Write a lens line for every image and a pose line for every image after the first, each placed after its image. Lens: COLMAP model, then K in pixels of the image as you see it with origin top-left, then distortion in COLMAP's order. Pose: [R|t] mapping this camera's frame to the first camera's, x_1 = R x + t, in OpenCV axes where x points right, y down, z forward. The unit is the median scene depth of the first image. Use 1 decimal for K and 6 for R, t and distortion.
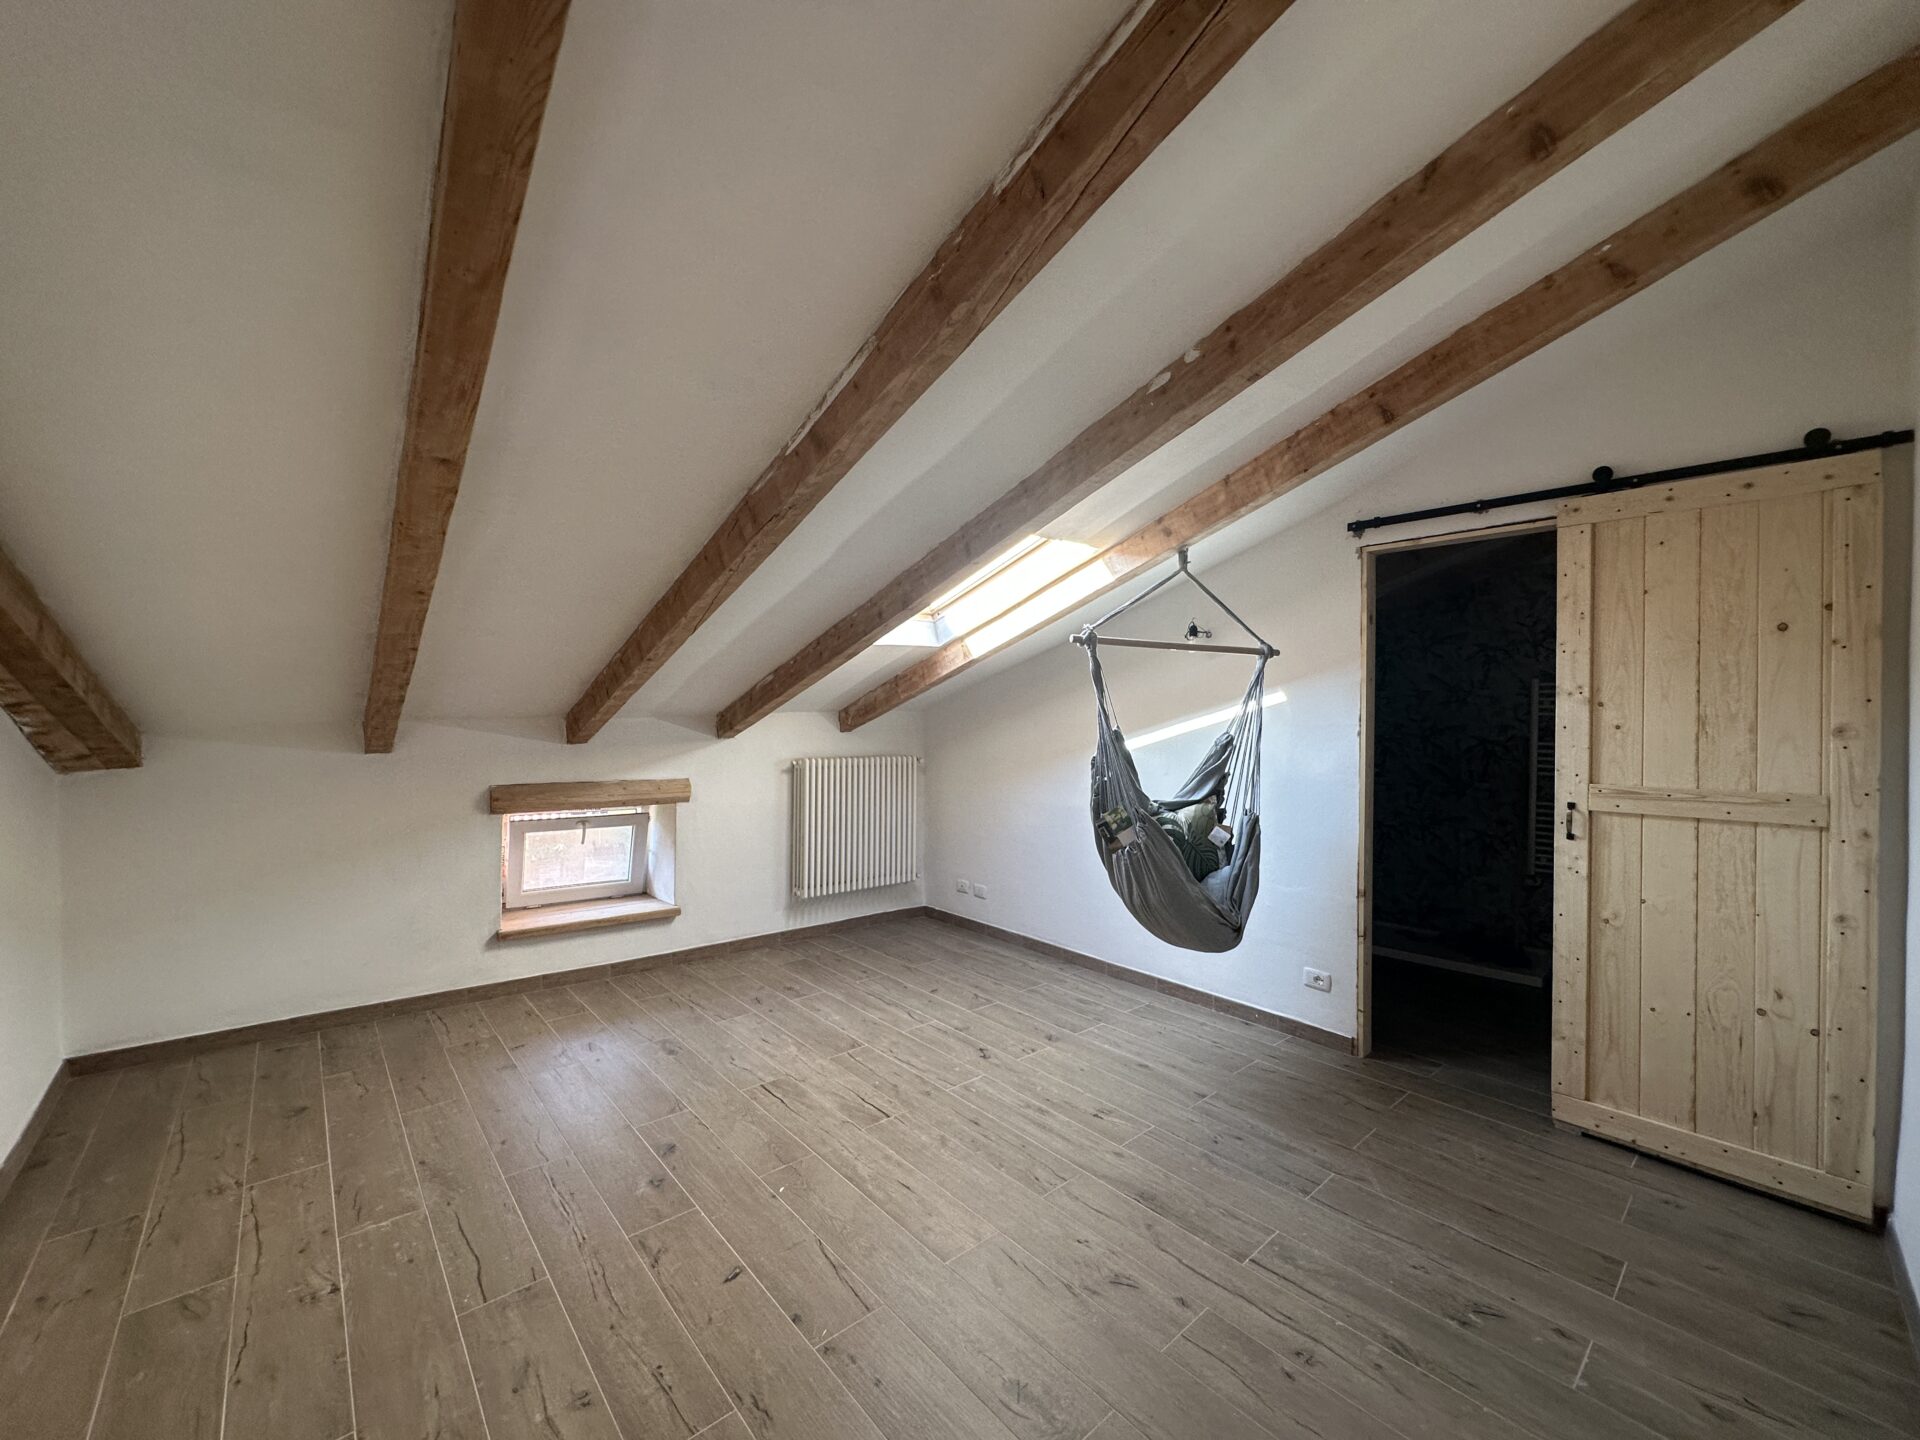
lens RADIAL K [[770.5, 0, 959.8], [0, 770.5, 716.0], [0, 0, 1]] dist [-0.003690, 0.002808]
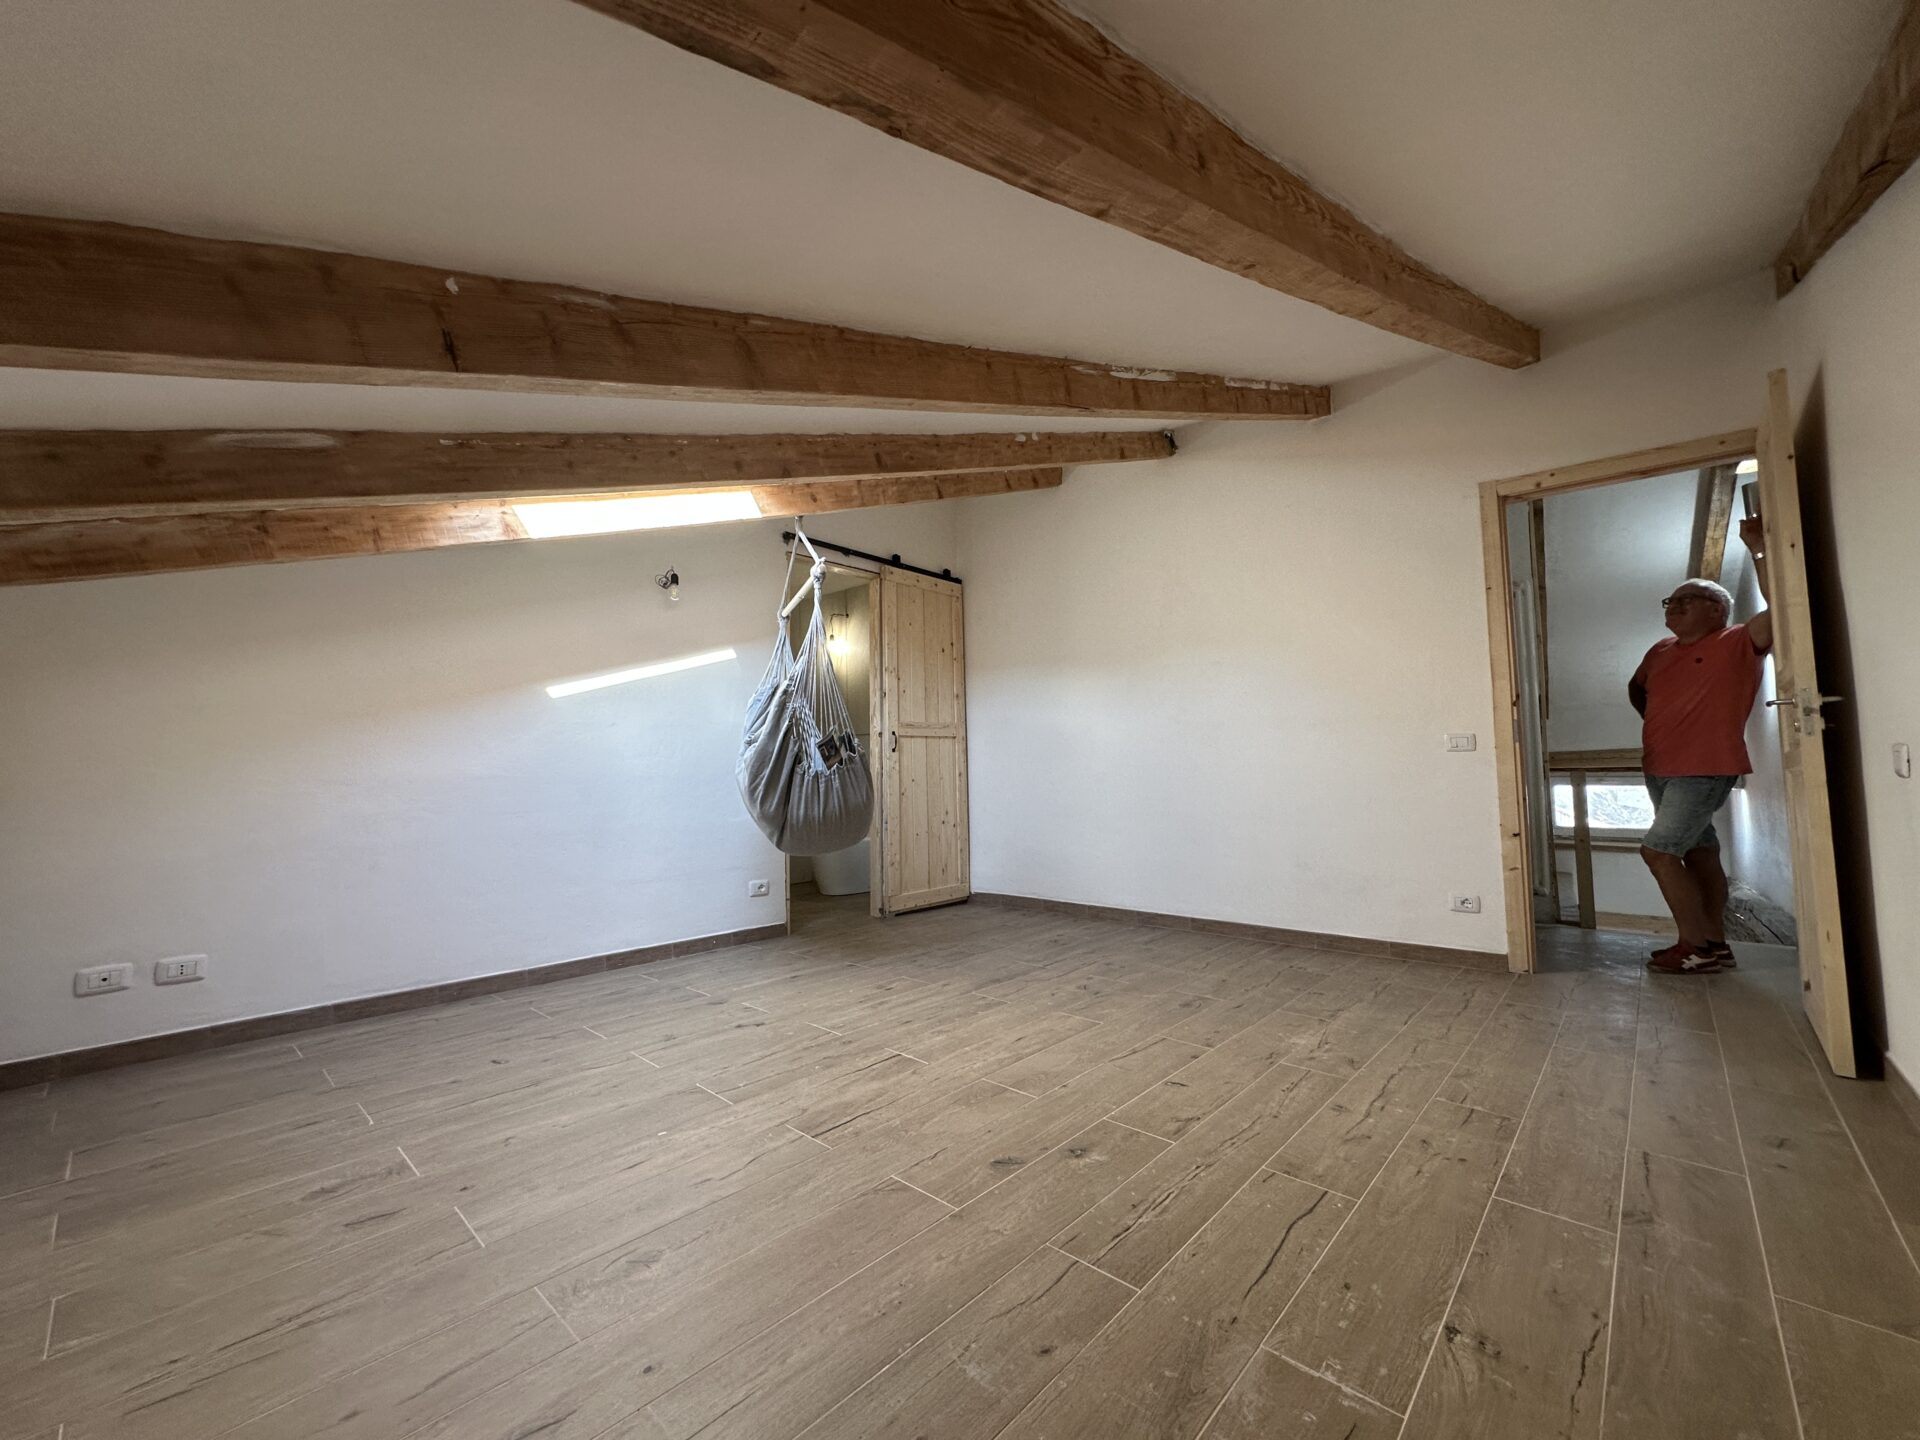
lens RADIAL K [[770.5, 0, 957.4], [0, 770.5, 716.3], [0, 0, 1]] dist [-0.003690, 0.002808]
pose [[-0.112843, 0.064335, 0.991528, -1.040961], [0.013500, 0.997909, -0.063213, 0.197630], [-0.993521, 0.006252, -0.113476, 1.073764]]
